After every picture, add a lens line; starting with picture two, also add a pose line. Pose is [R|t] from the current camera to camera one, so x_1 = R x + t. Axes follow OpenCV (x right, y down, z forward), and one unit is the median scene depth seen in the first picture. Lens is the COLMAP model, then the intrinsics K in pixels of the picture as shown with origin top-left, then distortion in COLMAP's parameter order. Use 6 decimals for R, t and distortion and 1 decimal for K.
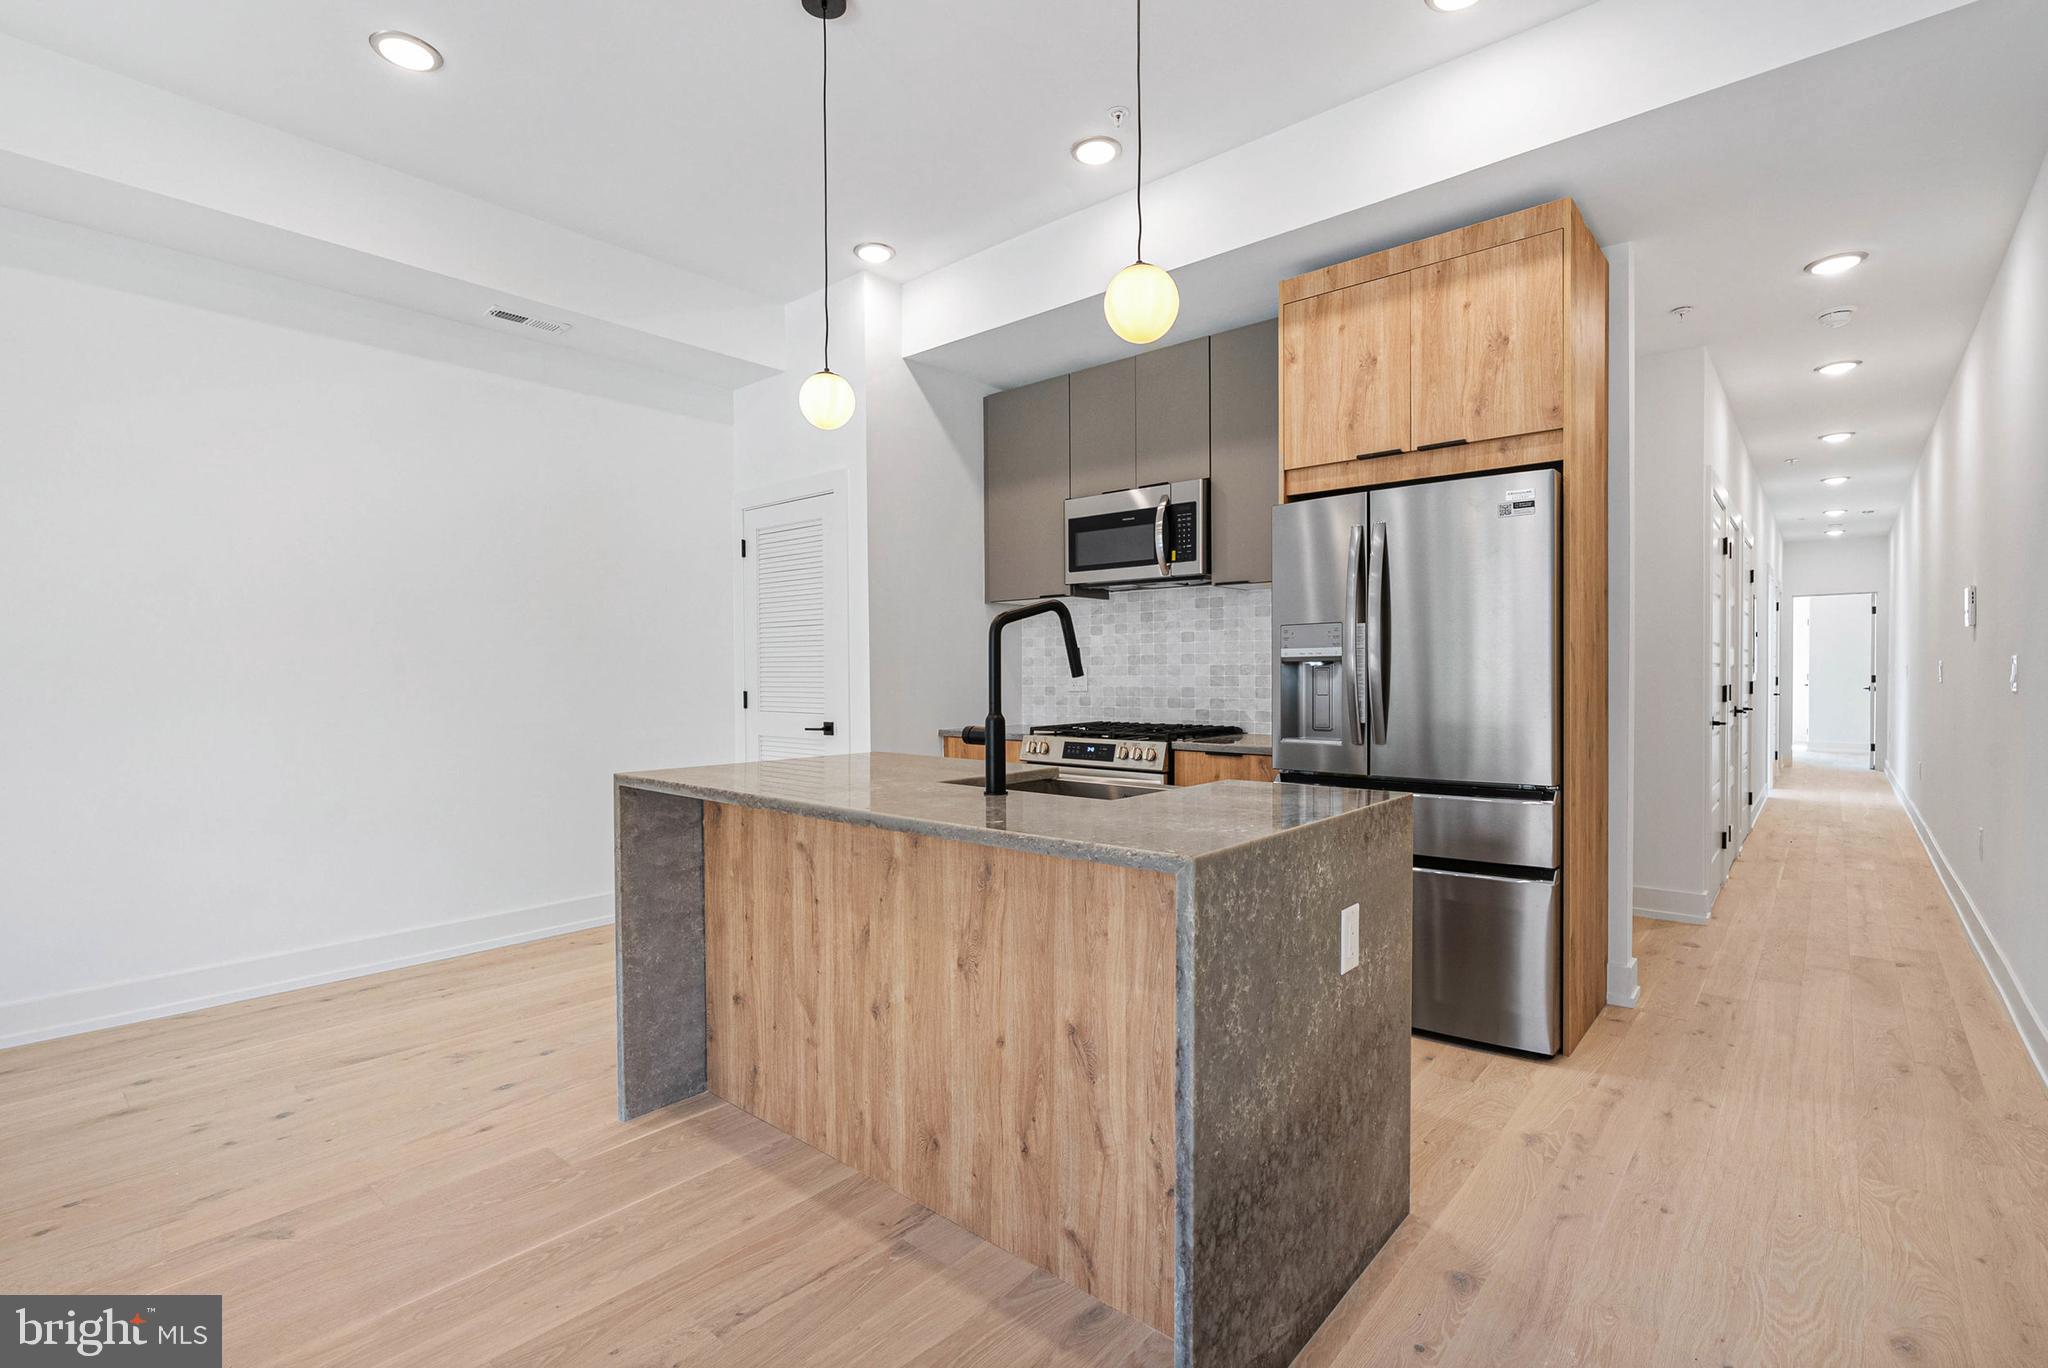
lens RADIAL K [[940.7, 0, 1024.0], [0, 940.7, 684.0], [0, 0, 1]] dist [-0.004717, 0.000403]
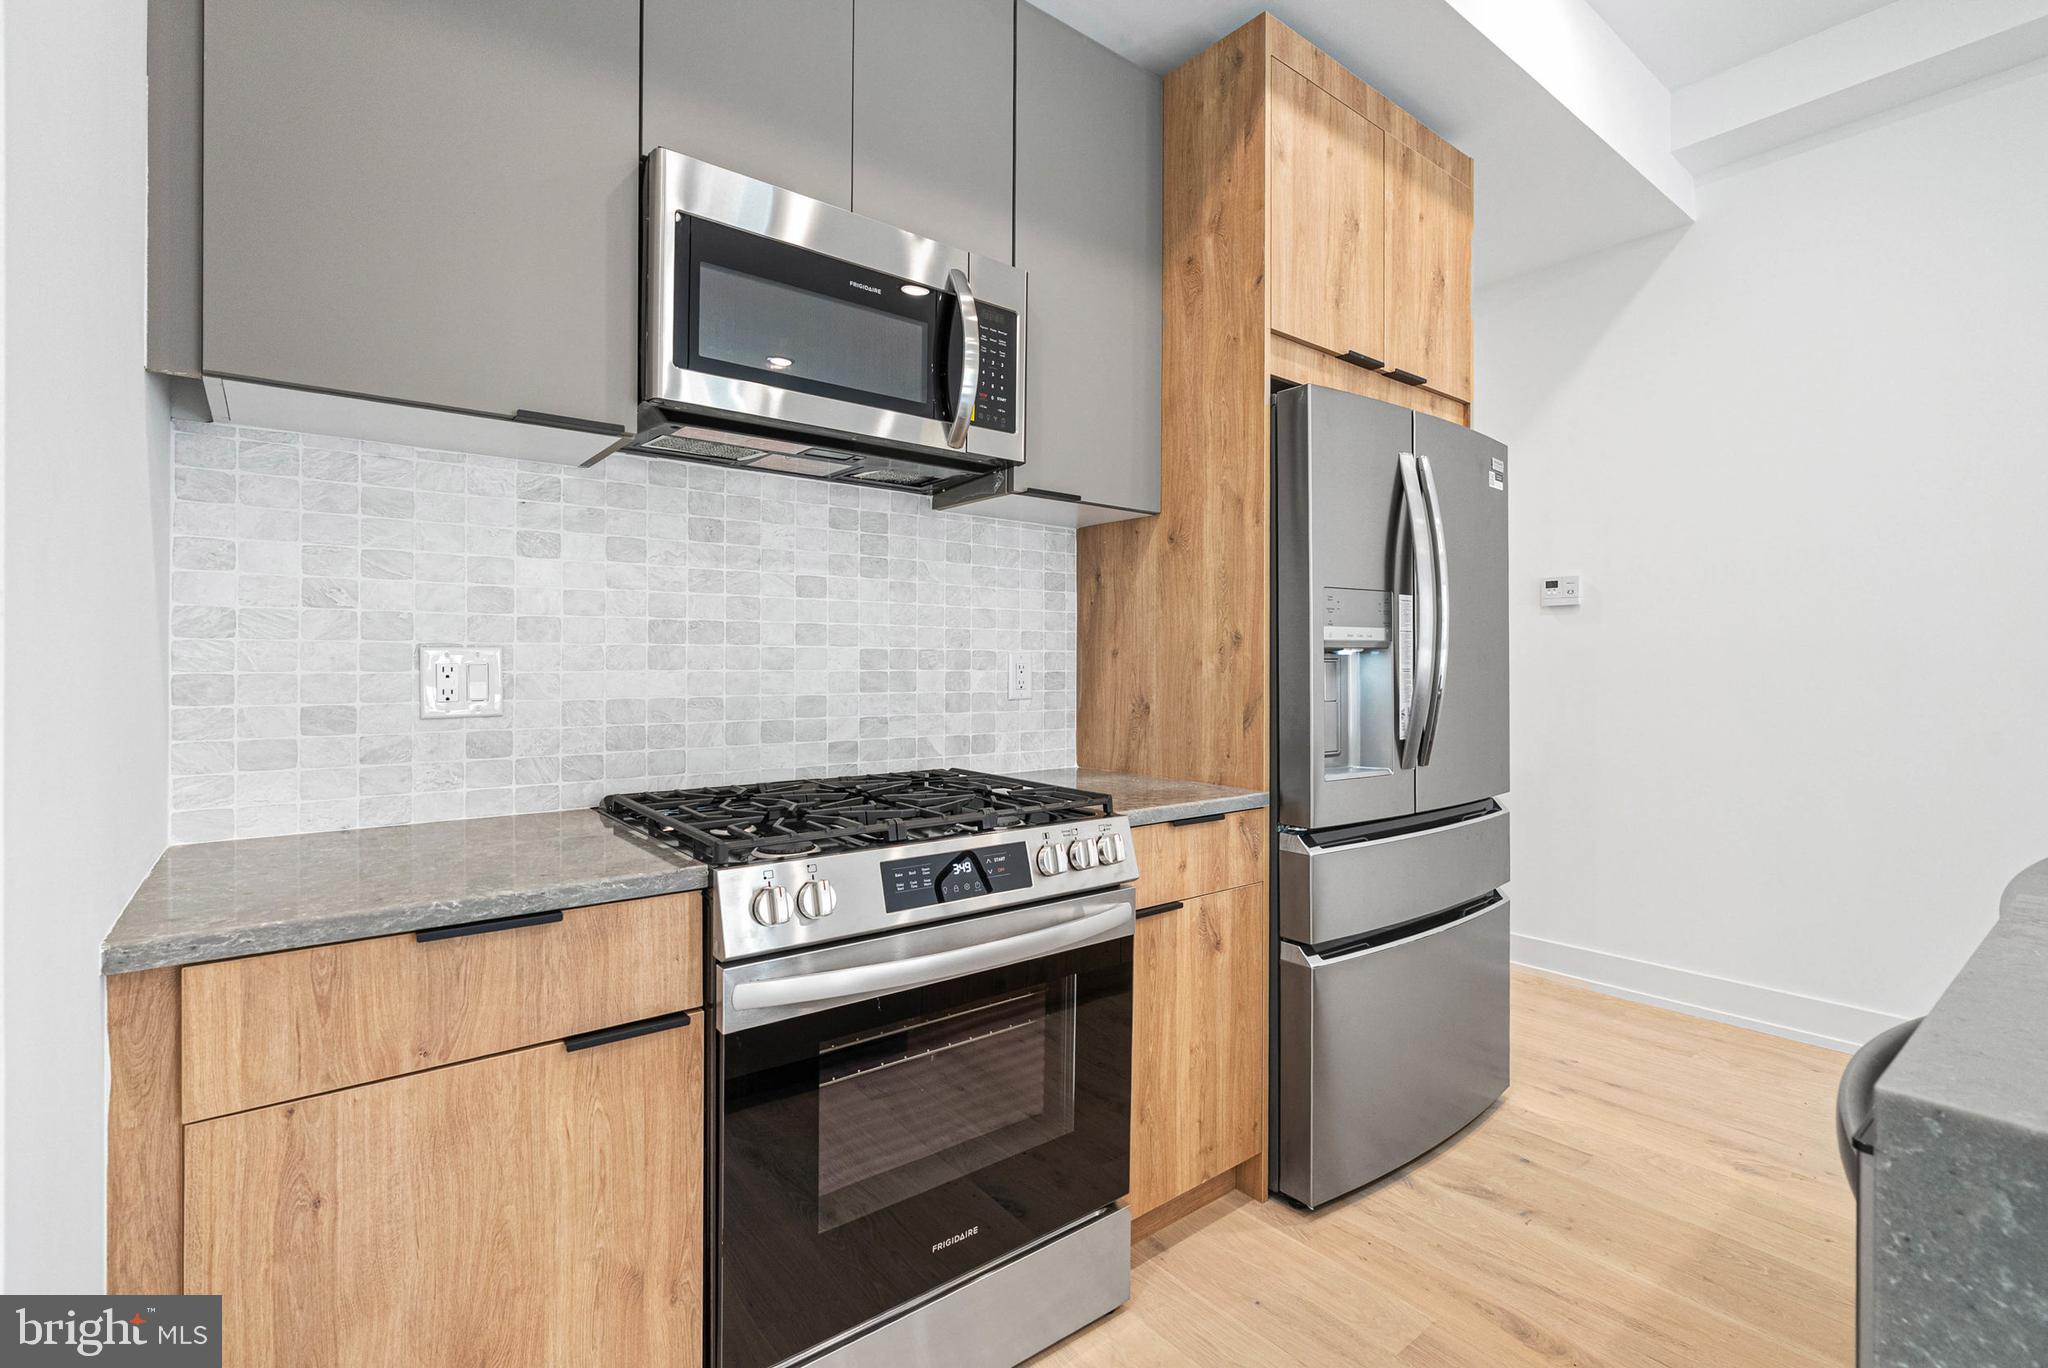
lens RADIAL K [[931.7, 0, 1032.2], [0, 931.7, 663.1], [0, 0, 1]] dist [-0.012360, -0.000265]
pose [[0.177265, 0.008339, 0.984128, -0.461891], [0.008961, 0.999909, -0.010086, -0.012318], [-0.984122, 0.010607, 0.177174, 1.457399]]
